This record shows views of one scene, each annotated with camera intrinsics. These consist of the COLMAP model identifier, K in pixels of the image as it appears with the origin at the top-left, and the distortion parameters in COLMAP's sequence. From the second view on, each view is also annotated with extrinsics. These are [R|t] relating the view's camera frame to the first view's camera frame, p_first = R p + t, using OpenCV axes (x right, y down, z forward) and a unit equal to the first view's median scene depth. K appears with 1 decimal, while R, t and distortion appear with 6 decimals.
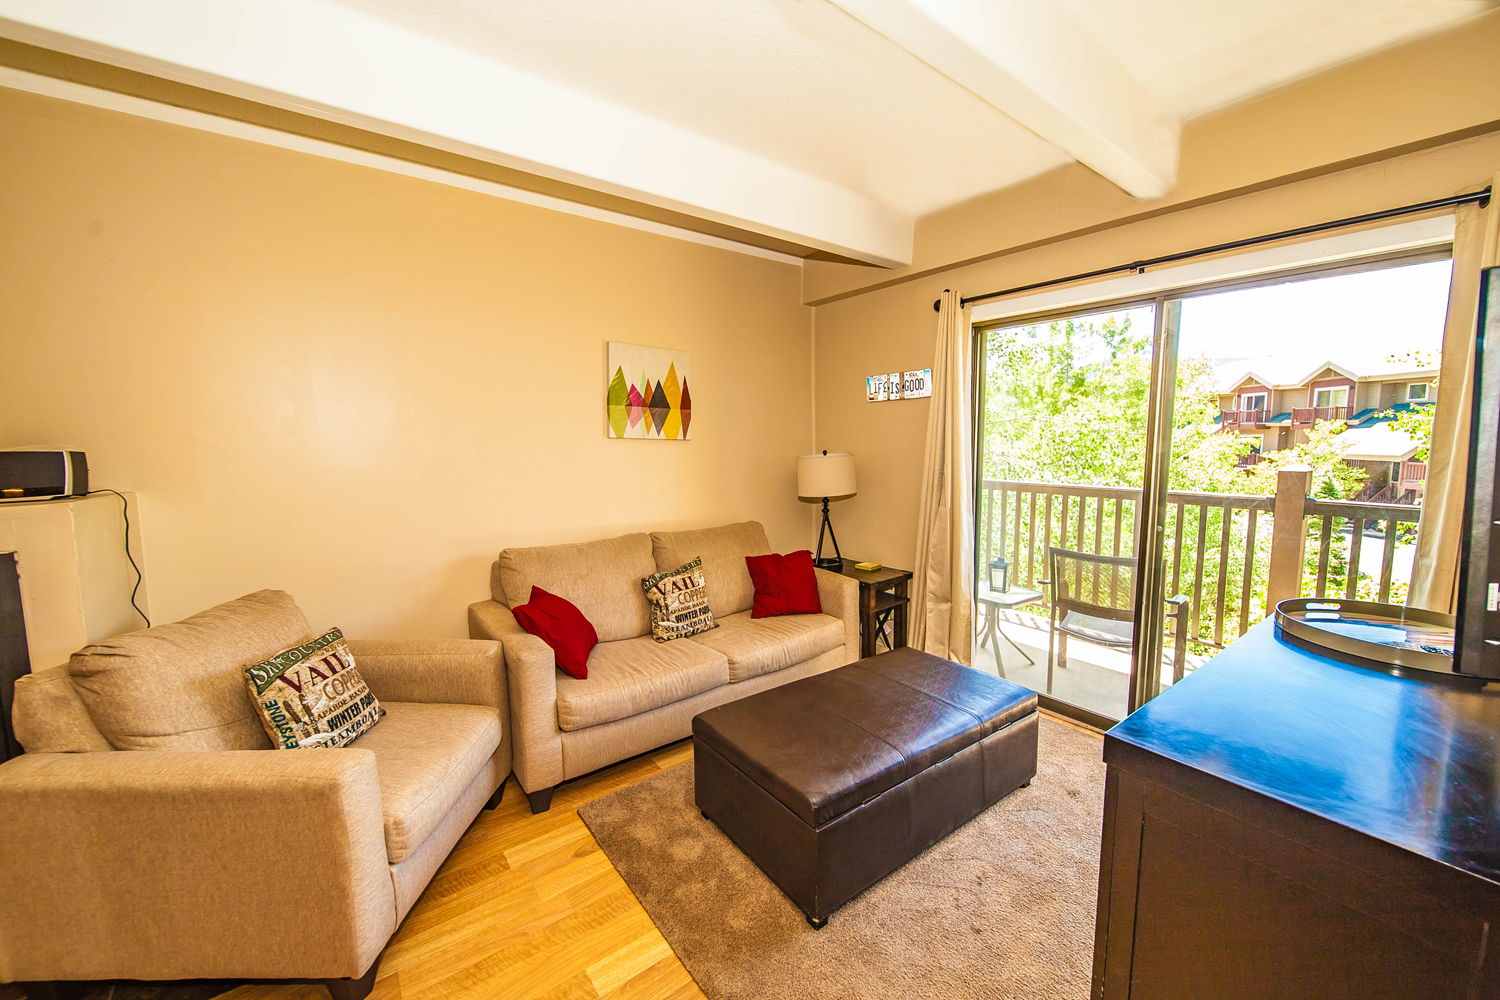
lens RADIAL K [[570.9, 0, 750.0], [0, 570.9, 500.0], [0, 0, 1]] dist [-0.008298, -0.000453]
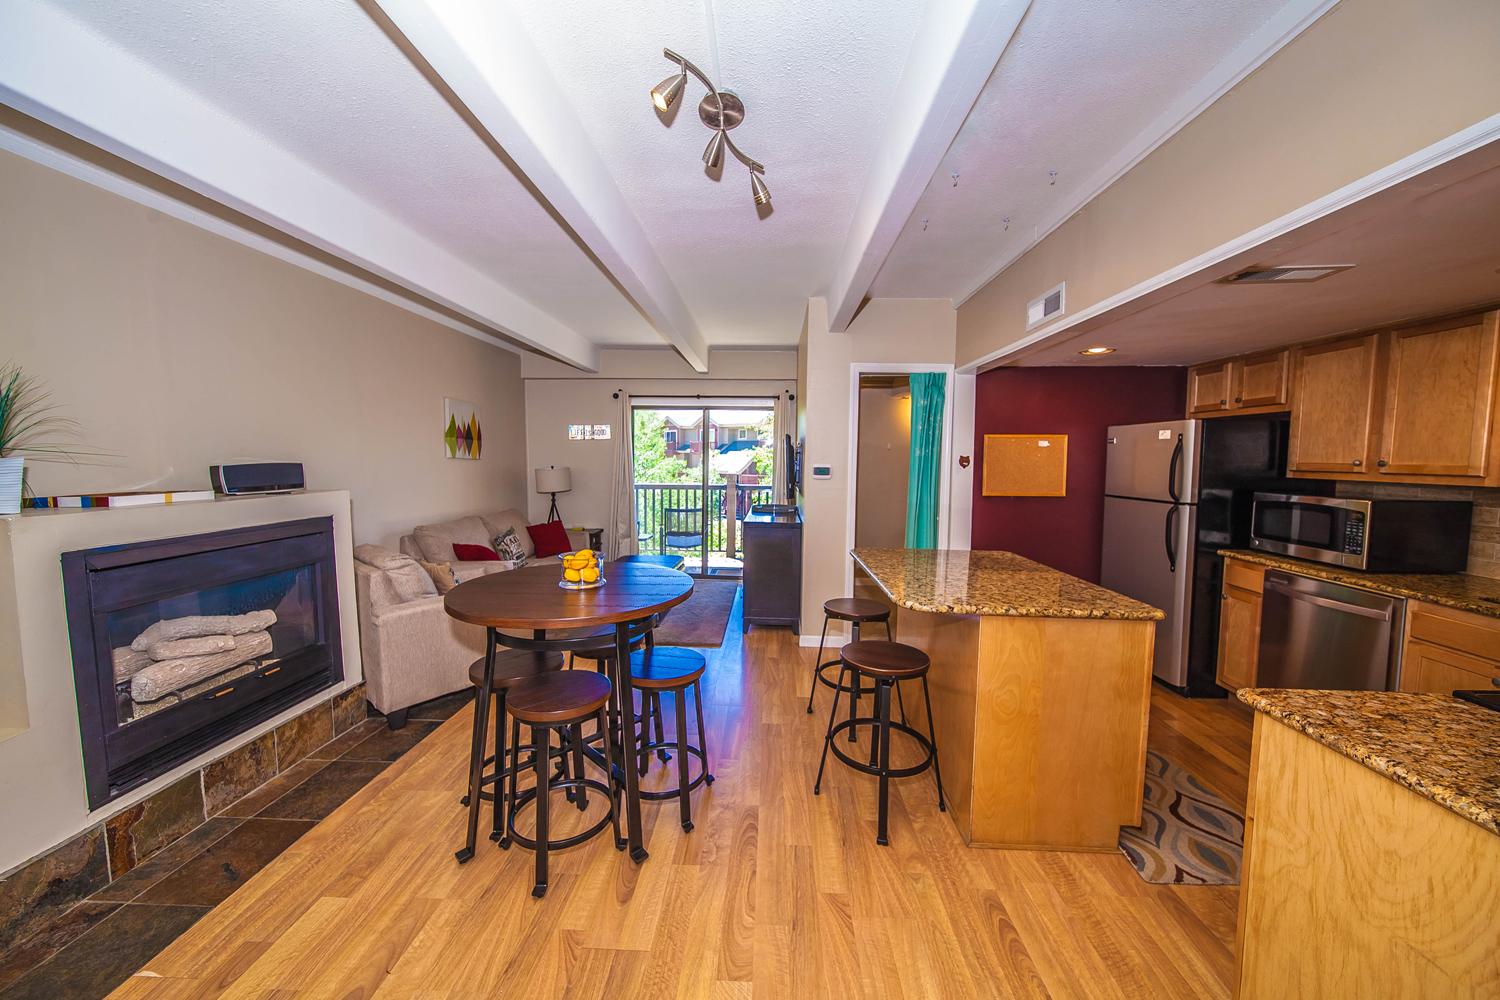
lens RADIAL K [[536.3, 0, 748.9], [0, 536.3, 494.5], [0, 0, 1]] dist [-0.001837, -0.000618]
pose [[0.637972, -0.042218, 0.768901, -0.863745], [0.075450, 0.997119, -0.007854, 0.068968], [-0.766354, 0.063024, 0.639320, -0.595121]]
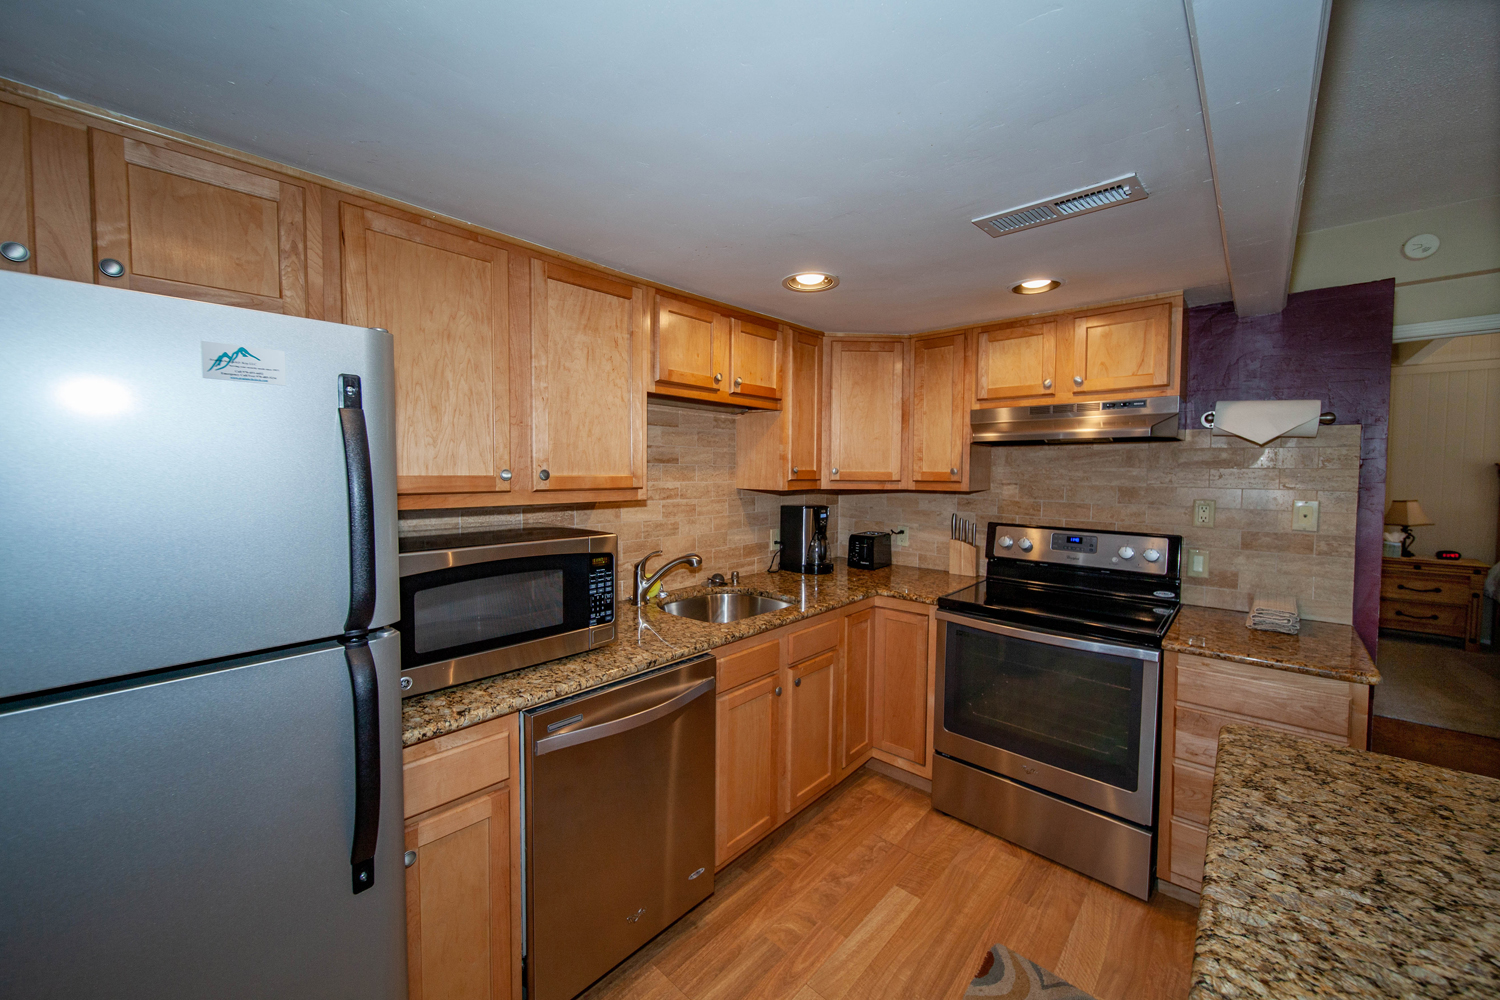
lens RADIAL K [[560.1, 0, 745.5], [0, 560.1, 492.9], [0, 0, 1]] dist [-0.000608, -0.001404]
pose [[-0.984037, 0.012131, -0.177548, 0.298873], [-0.016214, 0.987413, 0.157333, 0.018700], [0.177222, 0.157700, -0.971454, -0.266216]]
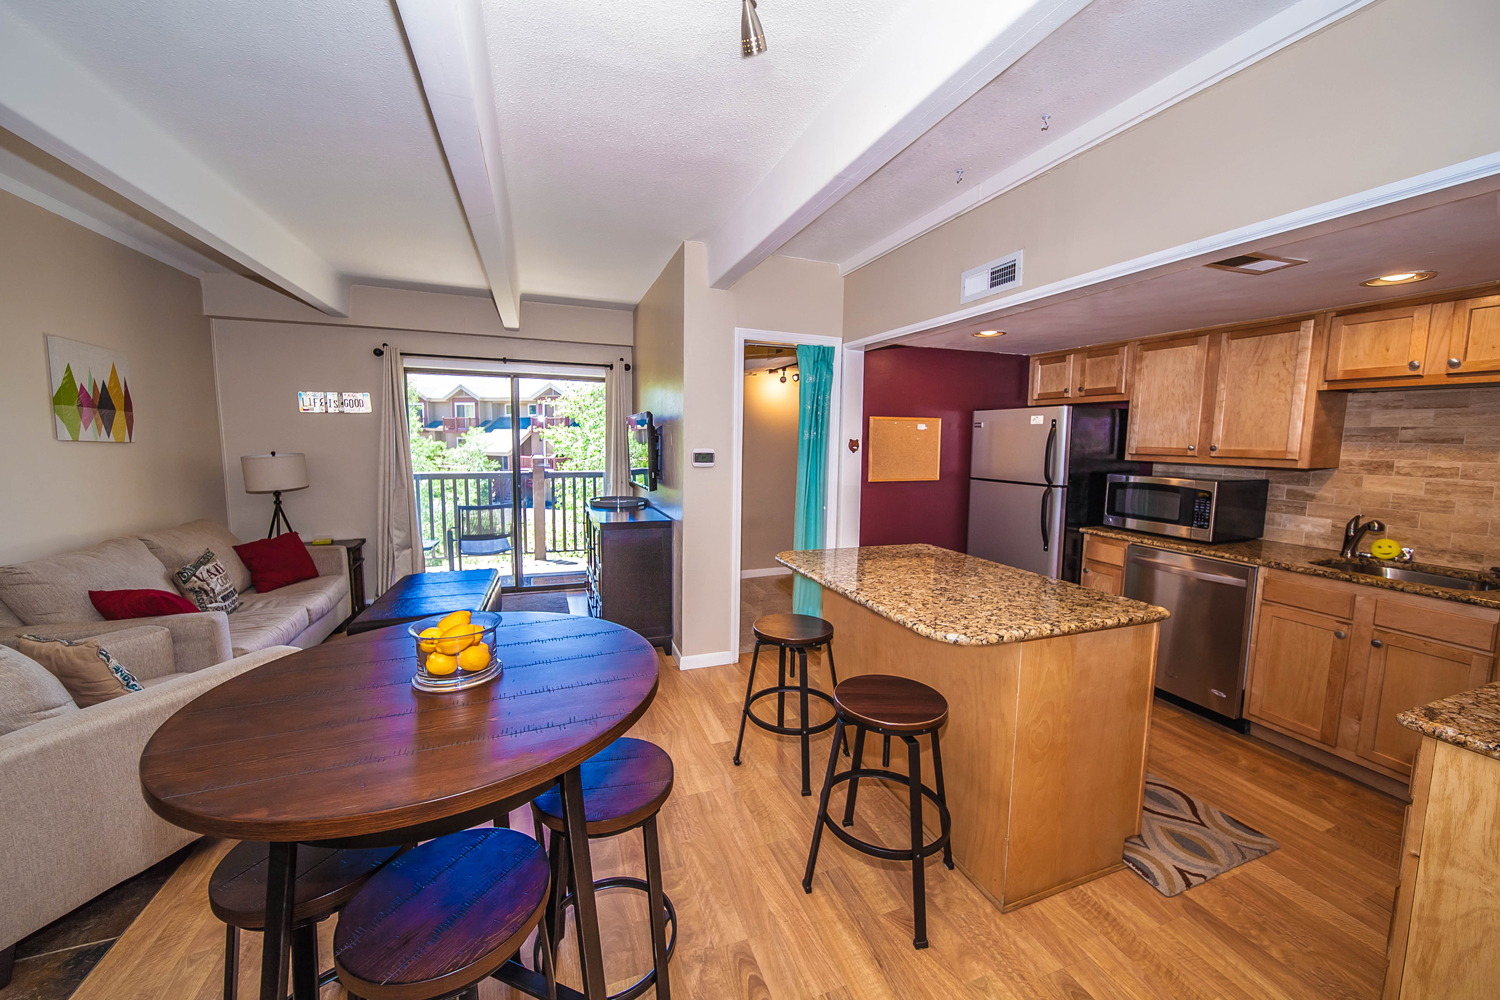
lens RADIAL K [[551.7, 0, 749.1], [0, 551.7, 494.4], [0, 0, 1]] dist [-0.000941, -0.001052]
pose [[0.284102, -0.087931, 0.954754, -0.783997], [0.096271, 0.993369, 0.062840, 0.028853], [-0.953949, 0.074062, 0.290683, -0.310850]]
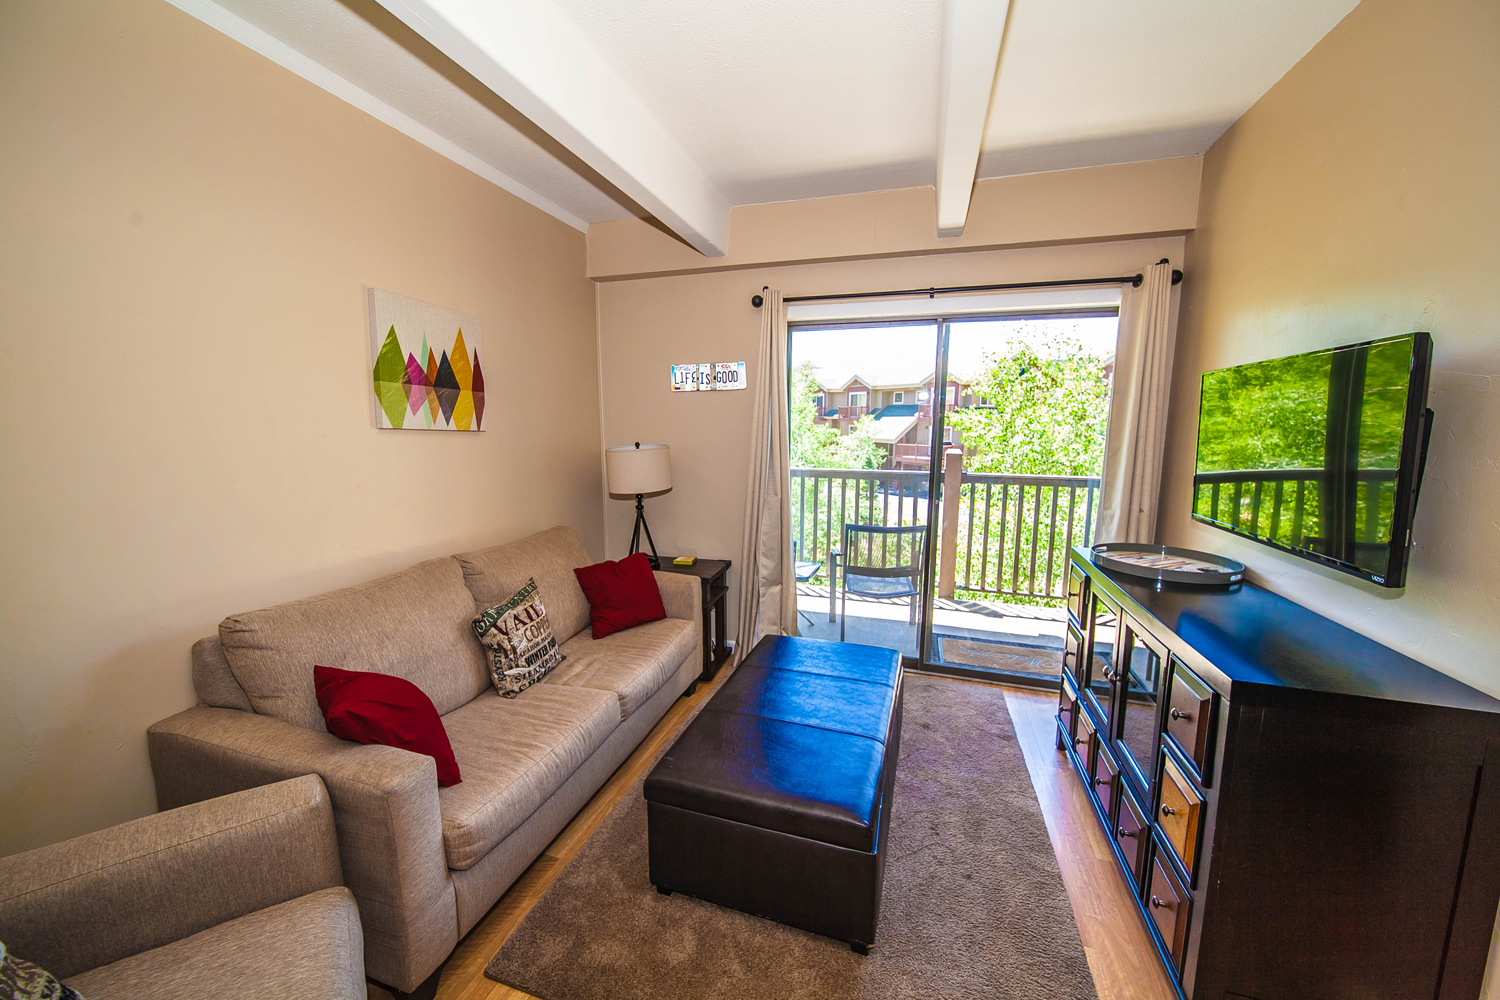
lens RADIAL K [[548.9, 0, 750.4], [0, 548.9, 494.3], [0, 0, 1]] dist [-0.002247, -0.000503]
pose [[0.813367, -0.065620, 0.578038, -0.271004], [0.056591, 0.997830, 0.033645, -0.025311], [-0.578991, 0.005346, 0.815316, 0.192208]]
